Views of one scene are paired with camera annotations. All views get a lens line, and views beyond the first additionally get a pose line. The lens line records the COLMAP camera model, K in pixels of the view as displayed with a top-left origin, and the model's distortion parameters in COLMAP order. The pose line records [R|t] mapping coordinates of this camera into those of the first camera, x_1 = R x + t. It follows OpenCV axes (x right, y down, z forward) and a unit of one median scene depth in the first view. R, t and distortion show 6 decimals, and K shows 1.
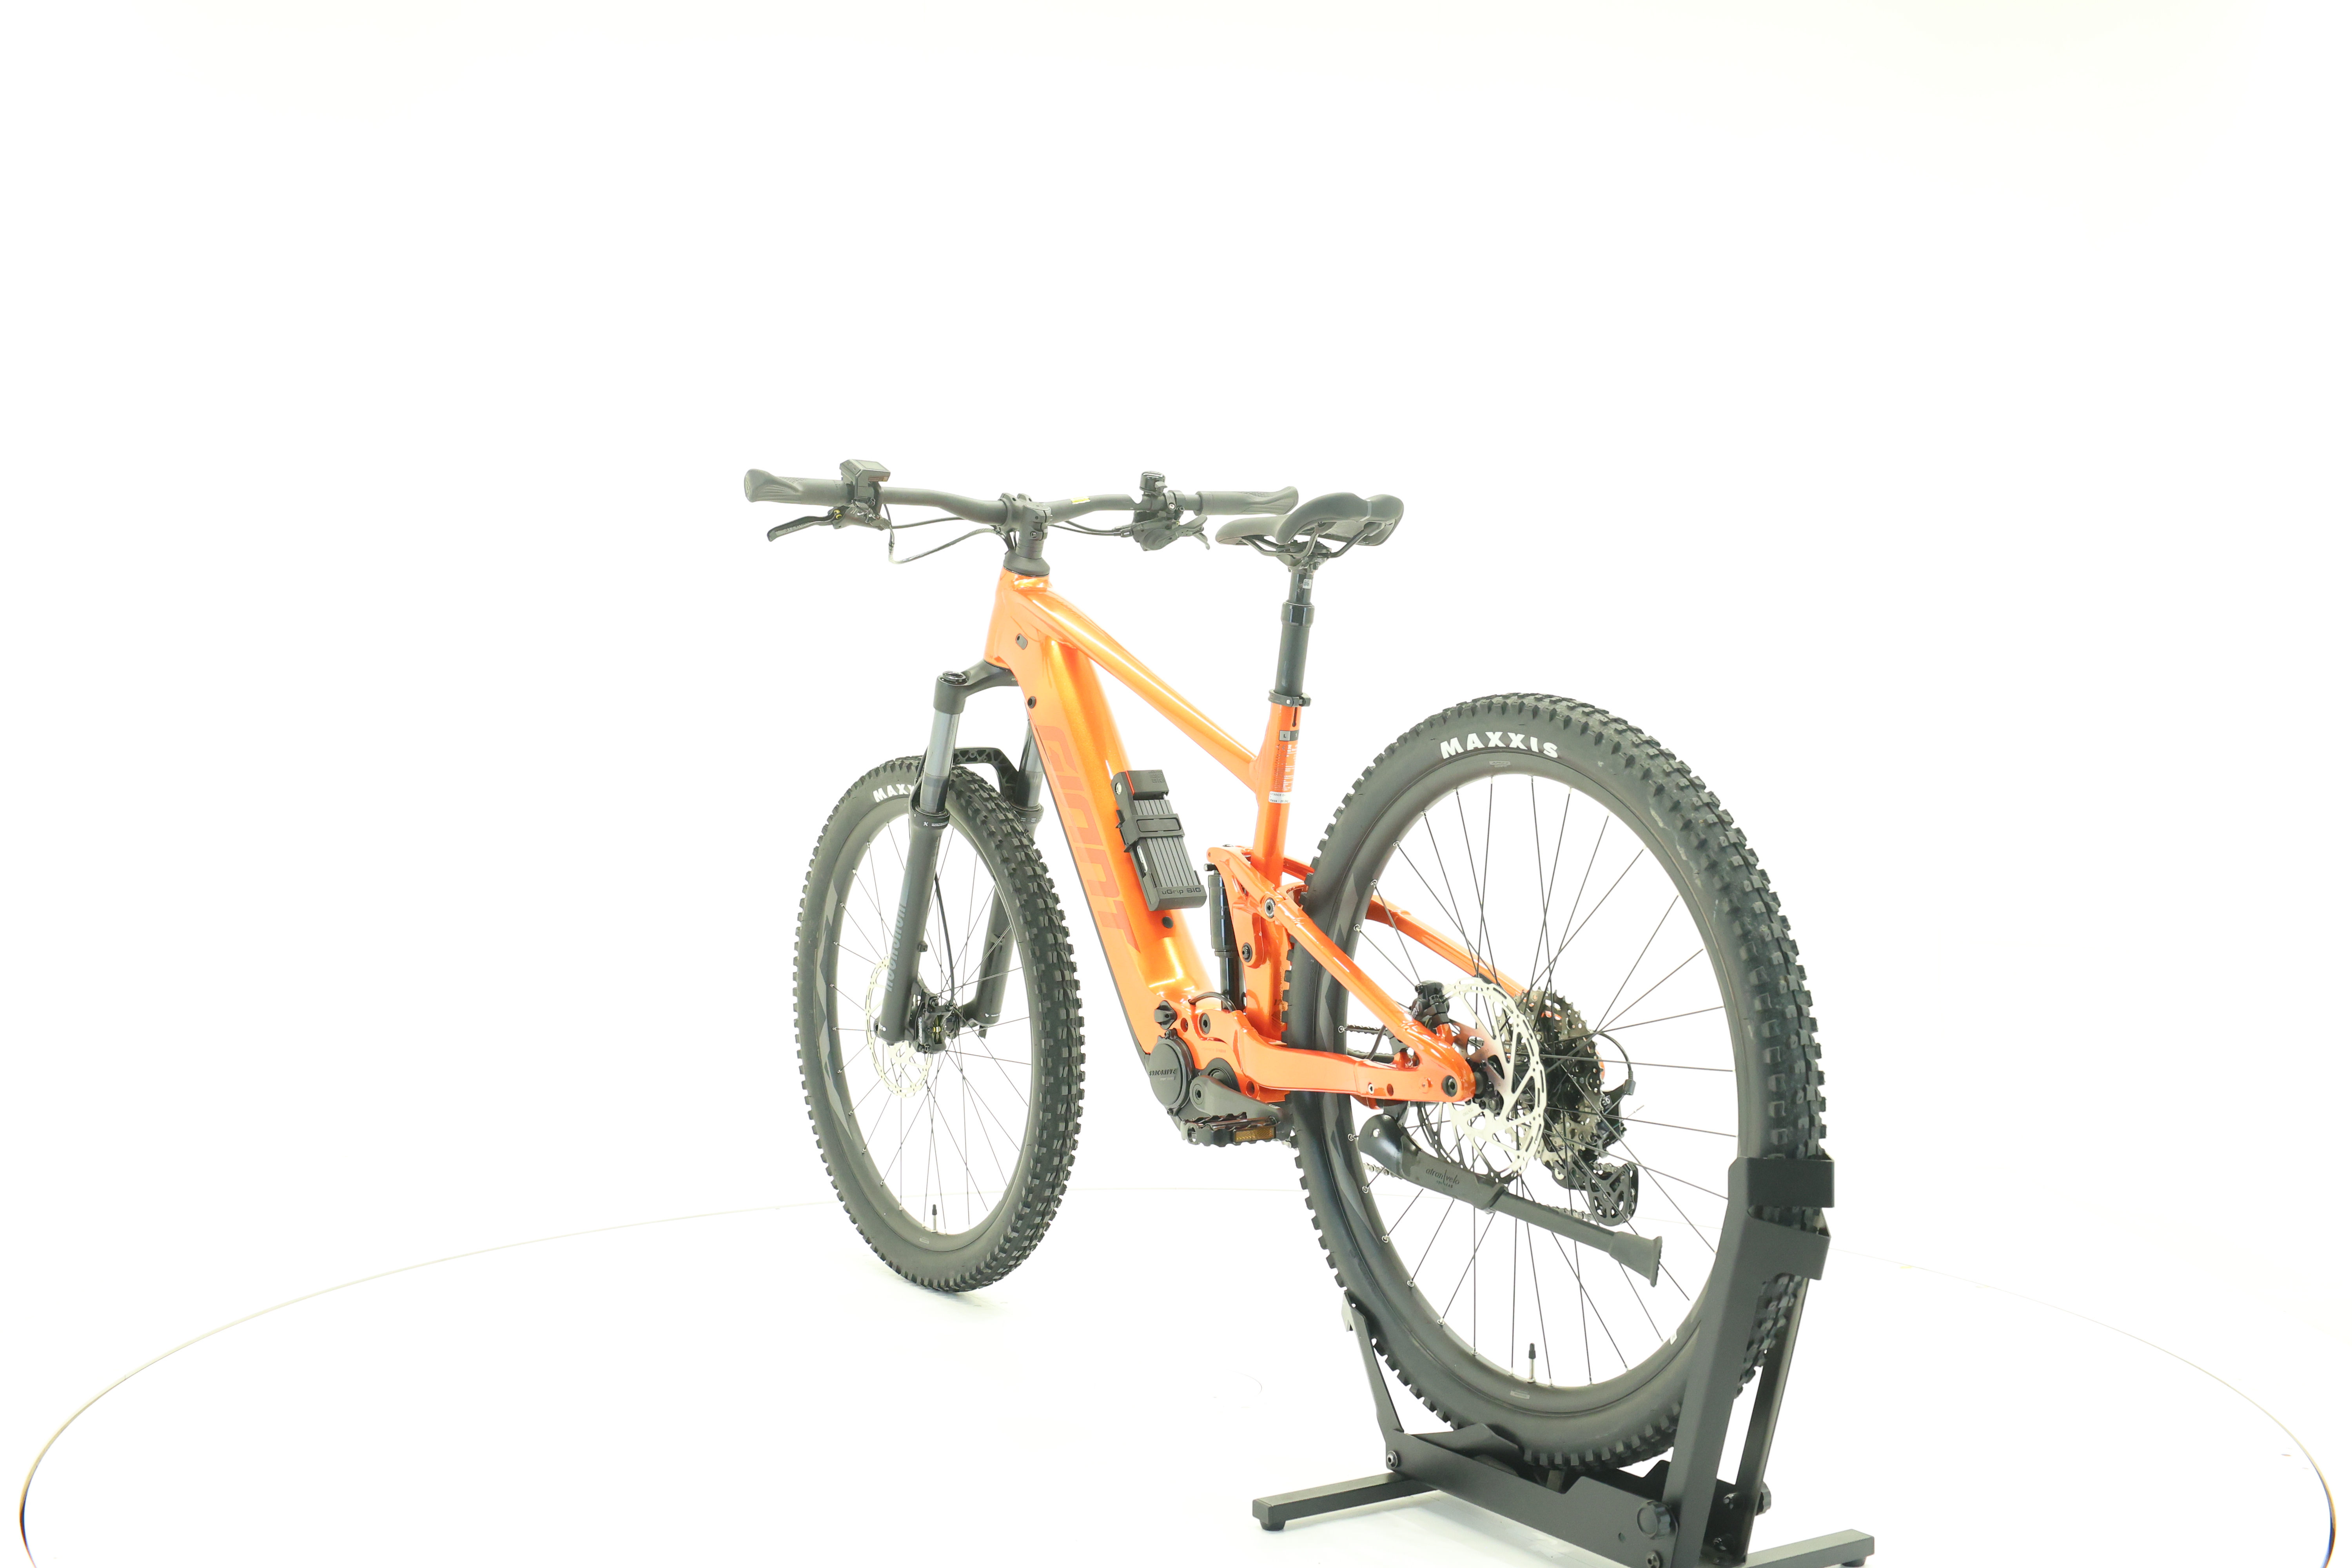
lens RADIAL K [[2504.6, 0, 1177.1], [0, 2504.6, 777.5], [0, 0, 1]] dist [-0.014673, 0.000000]
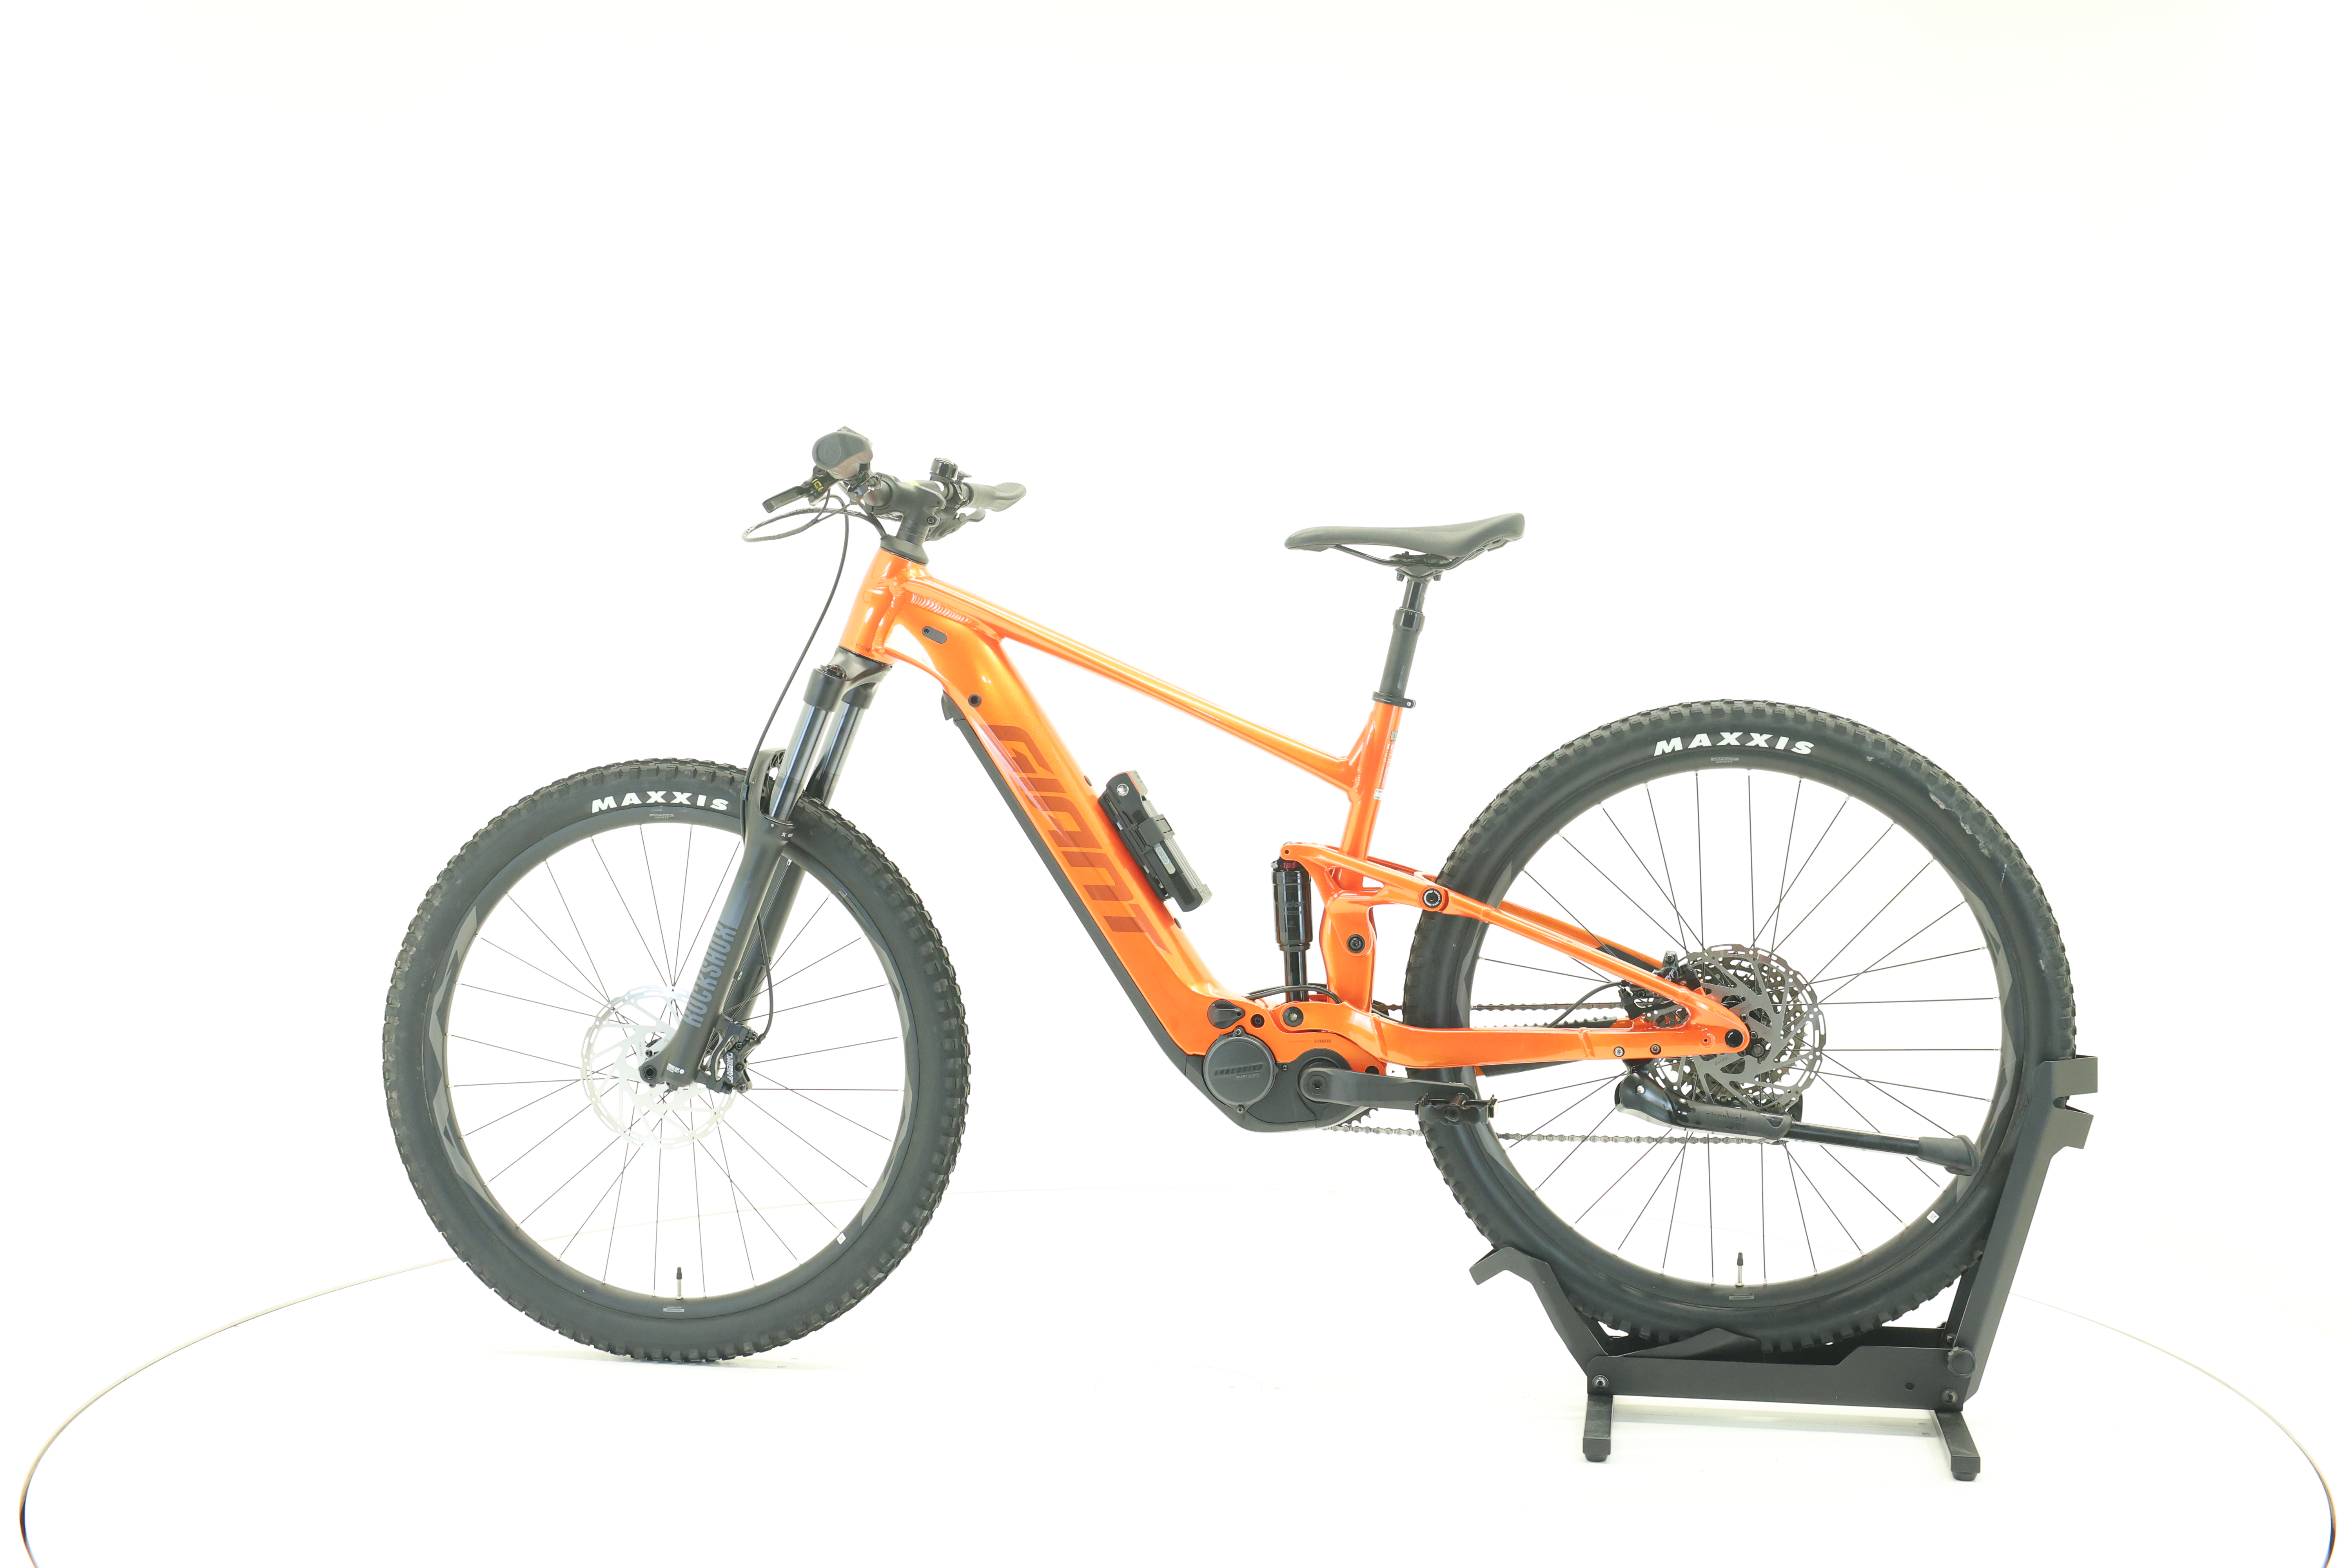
lens RADIAL K [[2504.6, 0, 1180.5], [0, 2504.6, 775.5], [0, 0, 1]] dist [-0.014673, 0.000000]
pose [[0.682902, -0.016024, 0.730335, -0.780861], [0.012673, 0.999869, 0.010088, -0.011550], [-0.730400, 0.002366, 0.683015, 0.340057]]
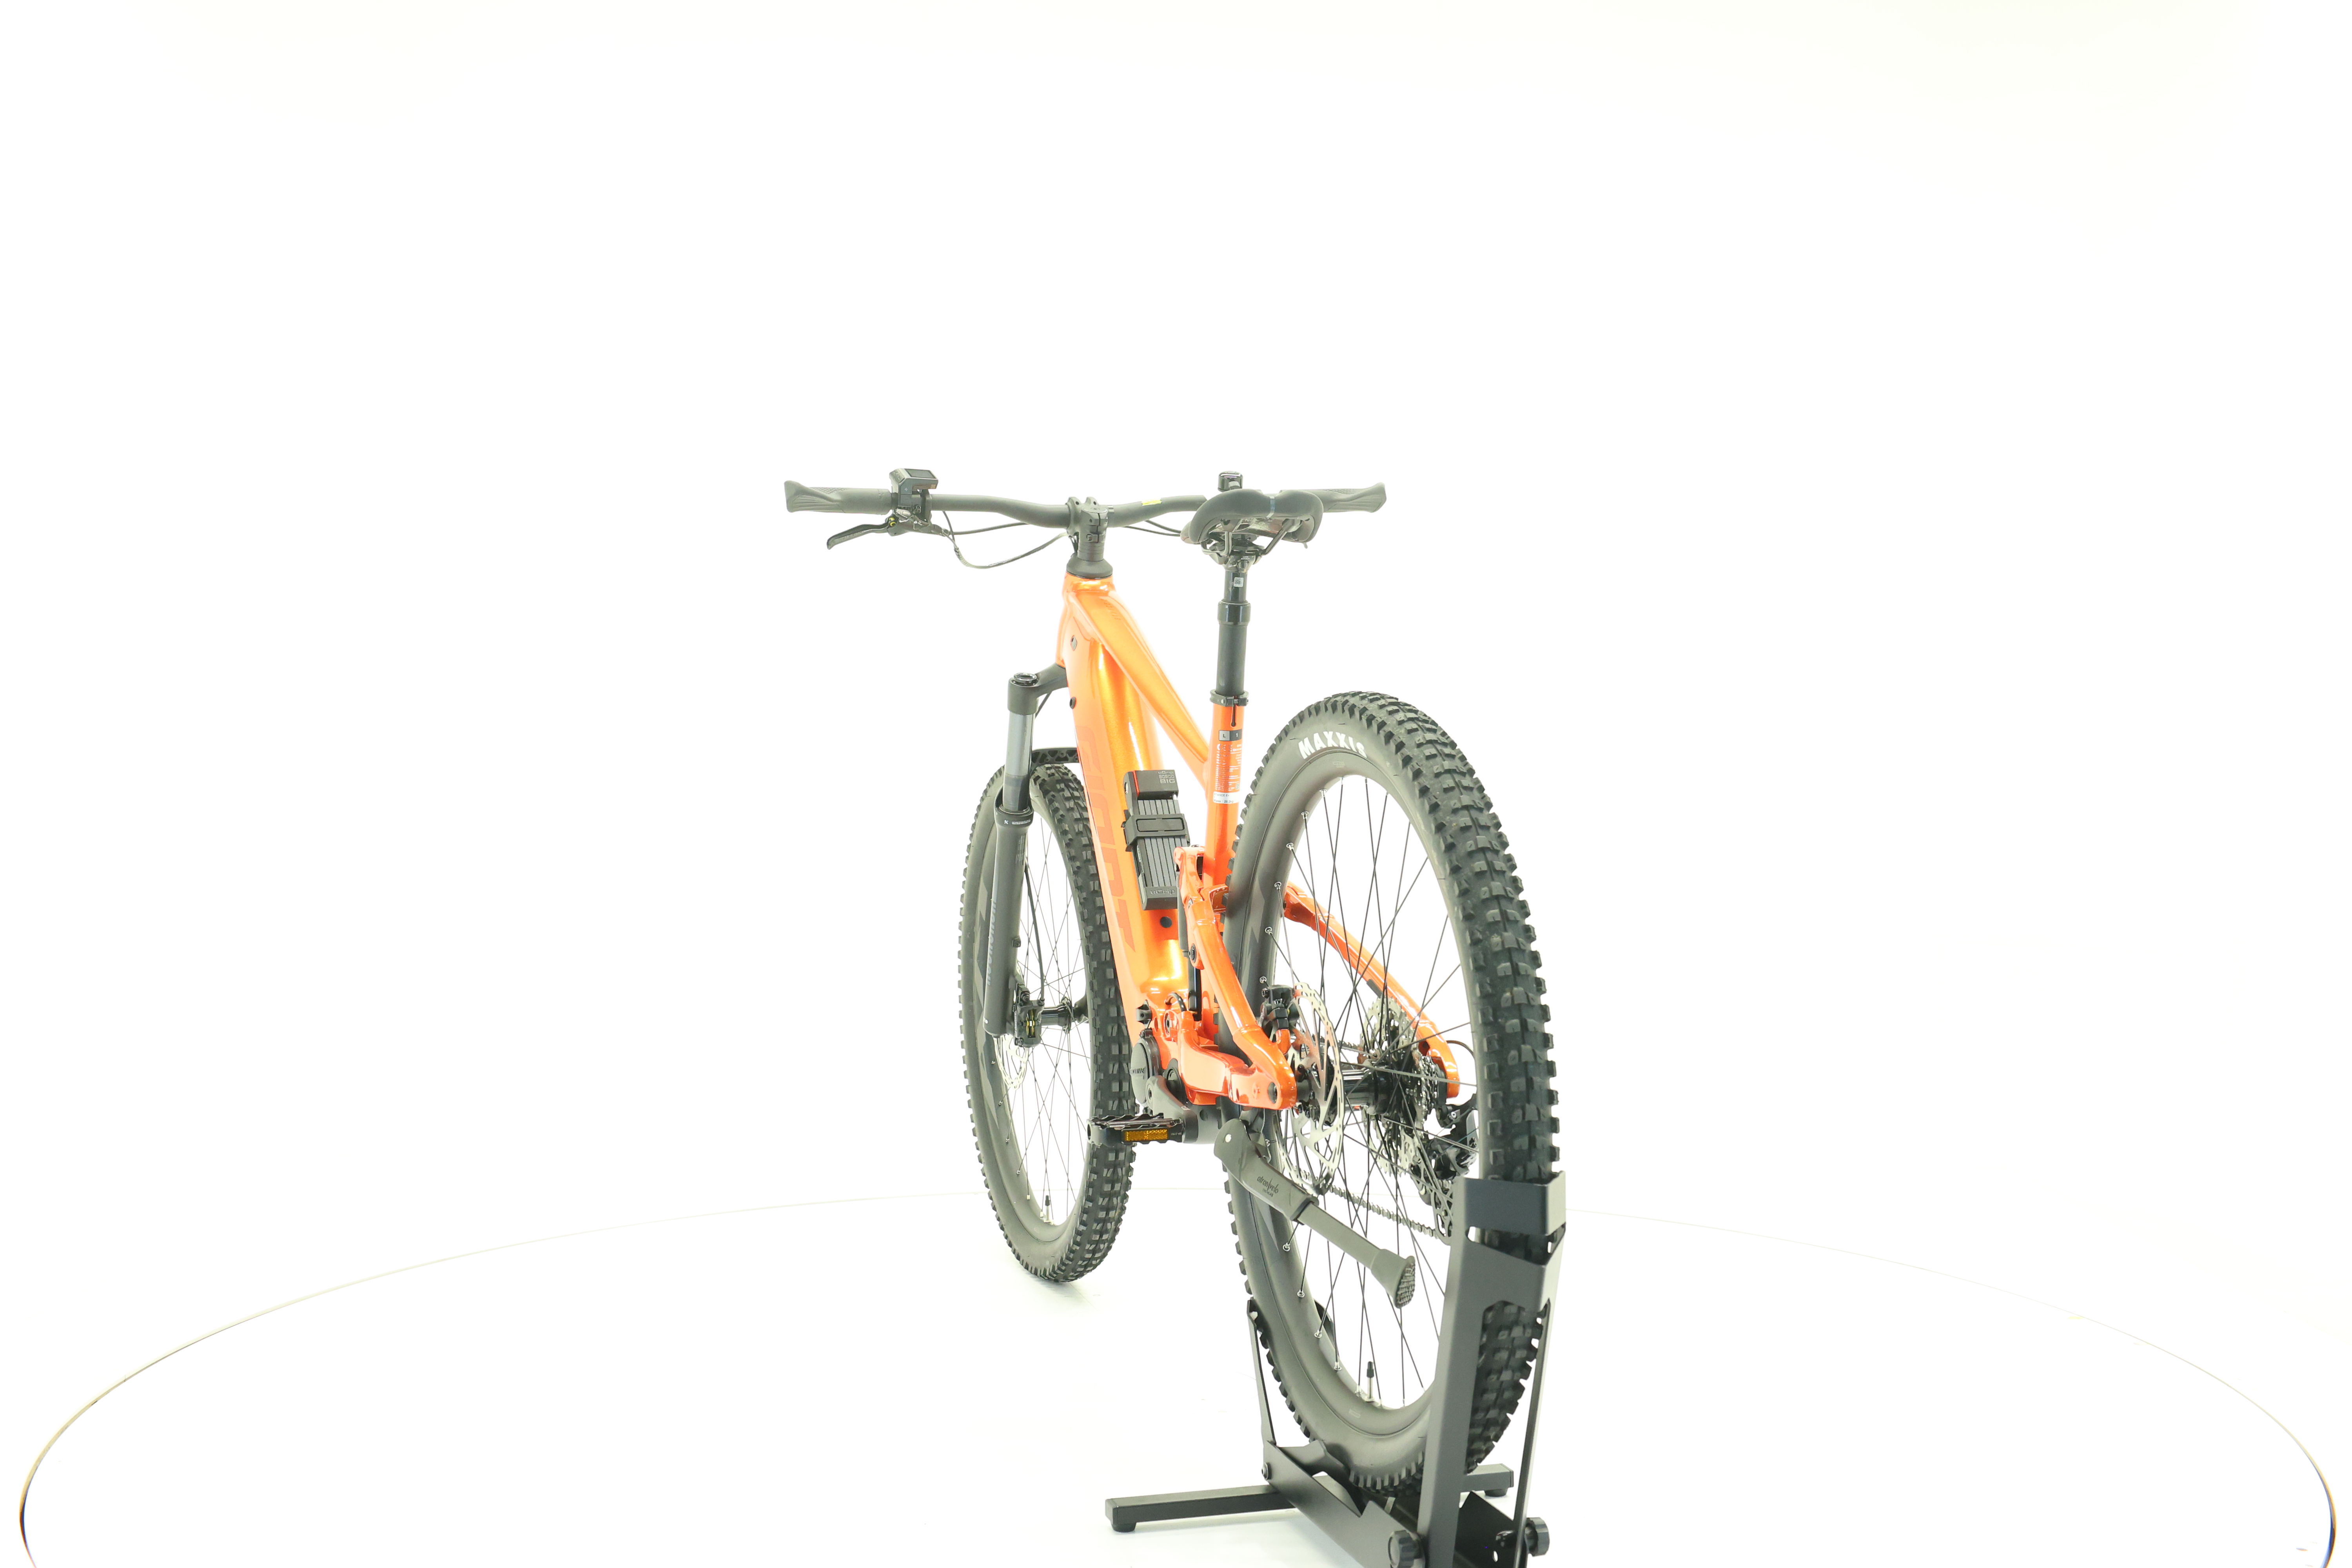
lens RADIAL K [[2504.6, 0, 1175.5], [0, 2504.6, 779.4], [0, 0, 1]] dist [-0.014673, 0.000000]
pose [[0.962635, 0.005195, -0.270753, 0.289515], [-0.005253, 0.999986, 0.000511, 0.000284], [0.270752, 0.000930, 0.962649, 0.038825]]
